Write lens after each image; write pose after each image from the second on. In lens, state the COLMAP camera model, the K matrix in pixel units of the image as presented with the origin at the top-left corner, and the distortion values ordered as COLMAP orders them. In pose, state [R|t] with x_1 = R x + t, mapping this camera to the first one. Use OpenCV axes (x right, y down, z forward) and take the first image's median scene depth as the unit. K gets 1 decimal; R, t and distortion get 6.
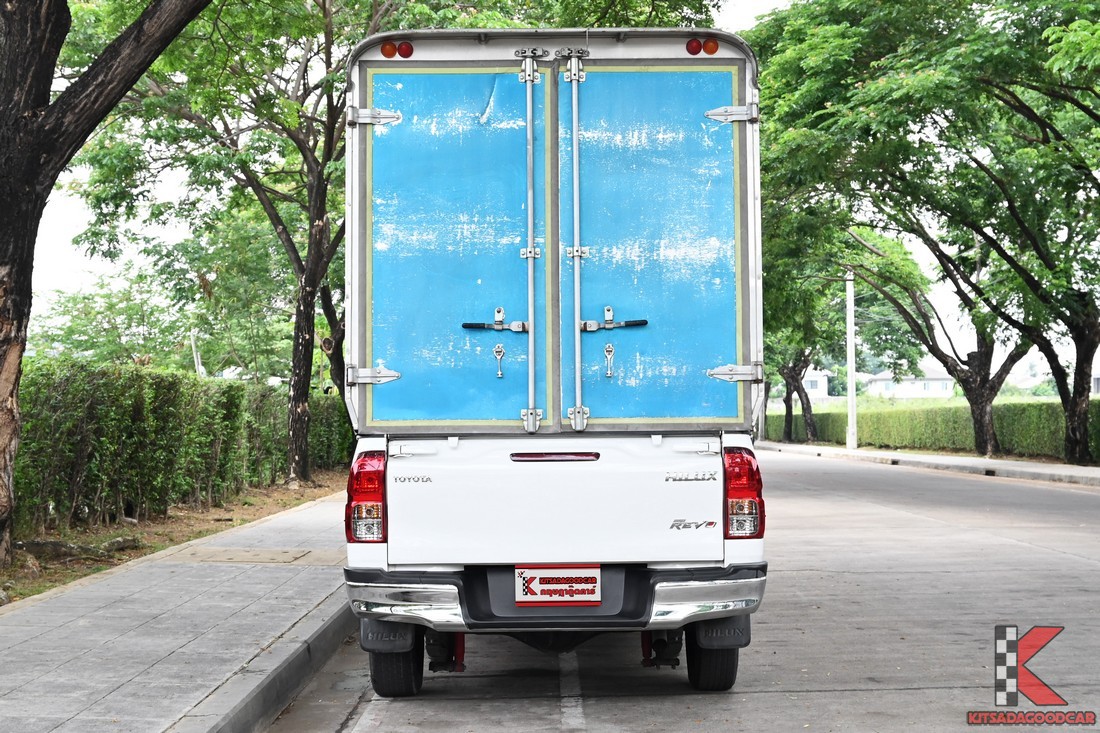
lens RADIAL K [[1533.1, 0, 549.8], [0, 1533.1, 365.3], [0, 0, 1]] dist [0.022904, 0.000000]
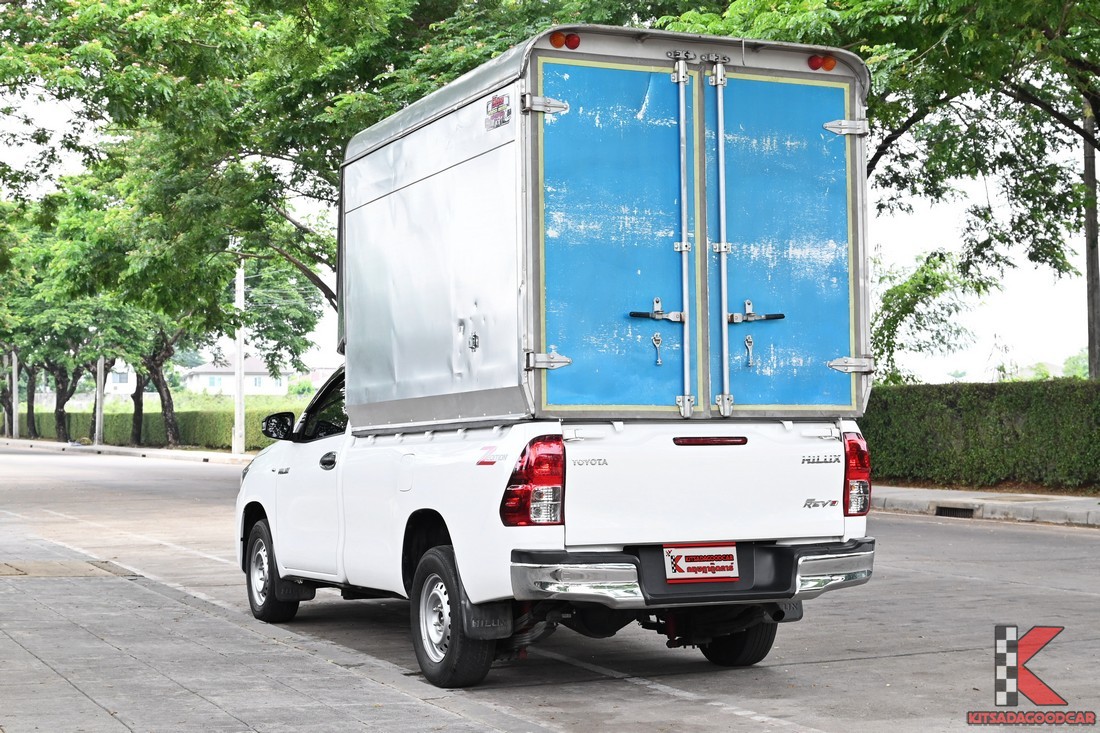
lens RADIAL K [[1848.5, 0, 550.0], [0, 1848.5, 367.3], [0, 0, 1]] dist [0.012747, 0.000000]
pose [[0.915328, 0.018455, 0.402286, -0.602446], [-0.020989, 0.999778, 0.001891, 0.008670], [-0.402161, -0.010175, 0.915512, -0.121024]]
